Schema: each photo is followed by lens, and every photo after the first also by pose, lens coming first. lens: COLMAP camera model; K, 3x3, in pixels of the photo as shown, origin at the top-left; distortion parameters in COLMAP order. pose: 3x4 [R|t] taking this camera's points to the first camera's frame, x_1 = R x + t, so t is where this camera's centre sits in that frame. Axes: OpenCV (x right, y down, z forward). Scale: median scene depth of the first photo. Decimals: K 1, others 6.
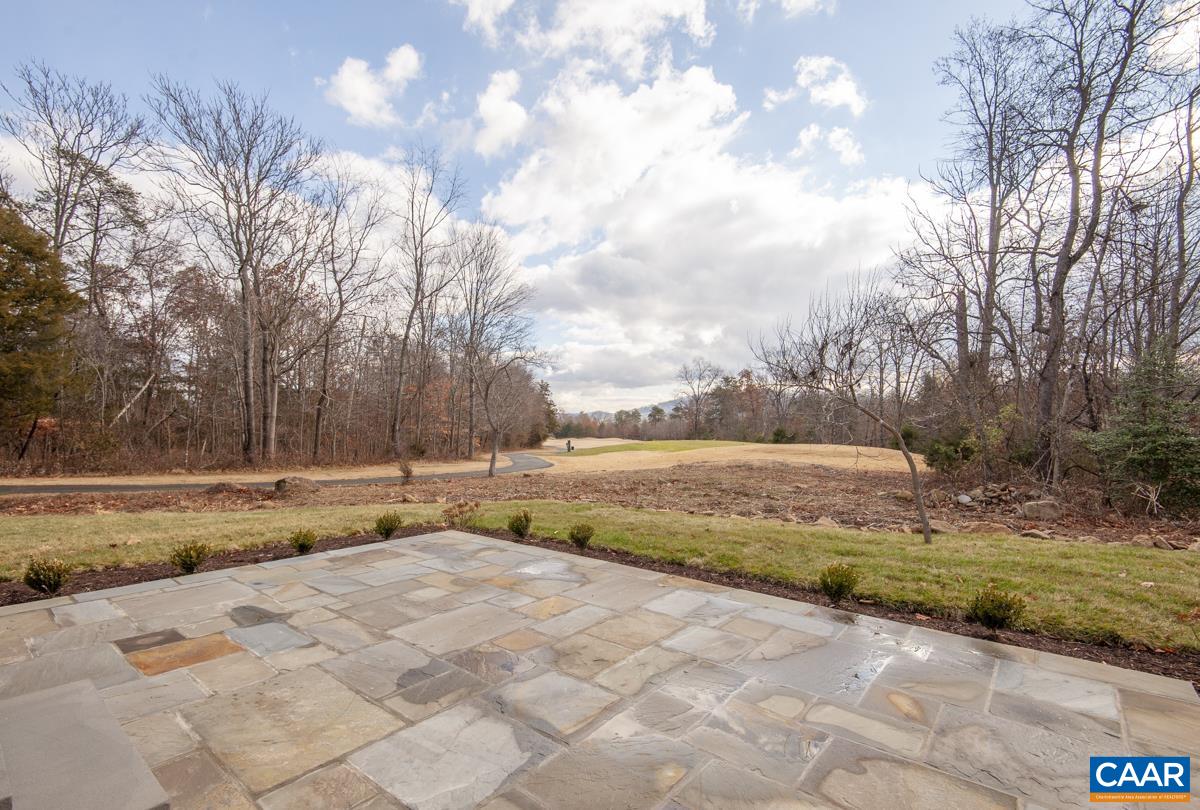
lens RADIAL K [[553.4, 0, 589.0], [0, 553.4, 426.0], [0, 0, 1]] dist [0.019356, -0.009338]
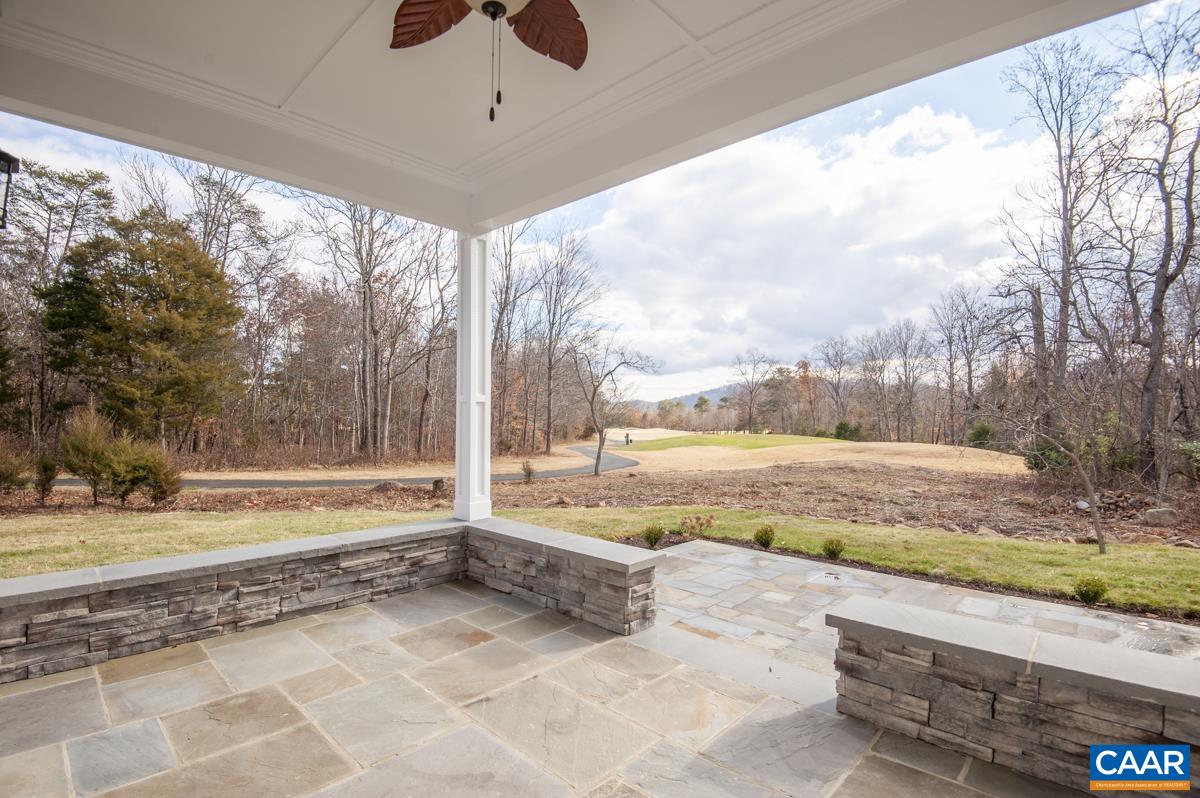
lens RADIAL K [[569.2, 0, 576.4], [0, 569.2, 398.2], [0, 0, 1]] dist [-0.038274, -0.002105]
pose [[0.997298, 0.001960, -0.073432, -0.110142], [-0.003856, 0.999663, -0.025689, -0.021692], [0.073357, 0.025902, 0.996969, -0.062382]]
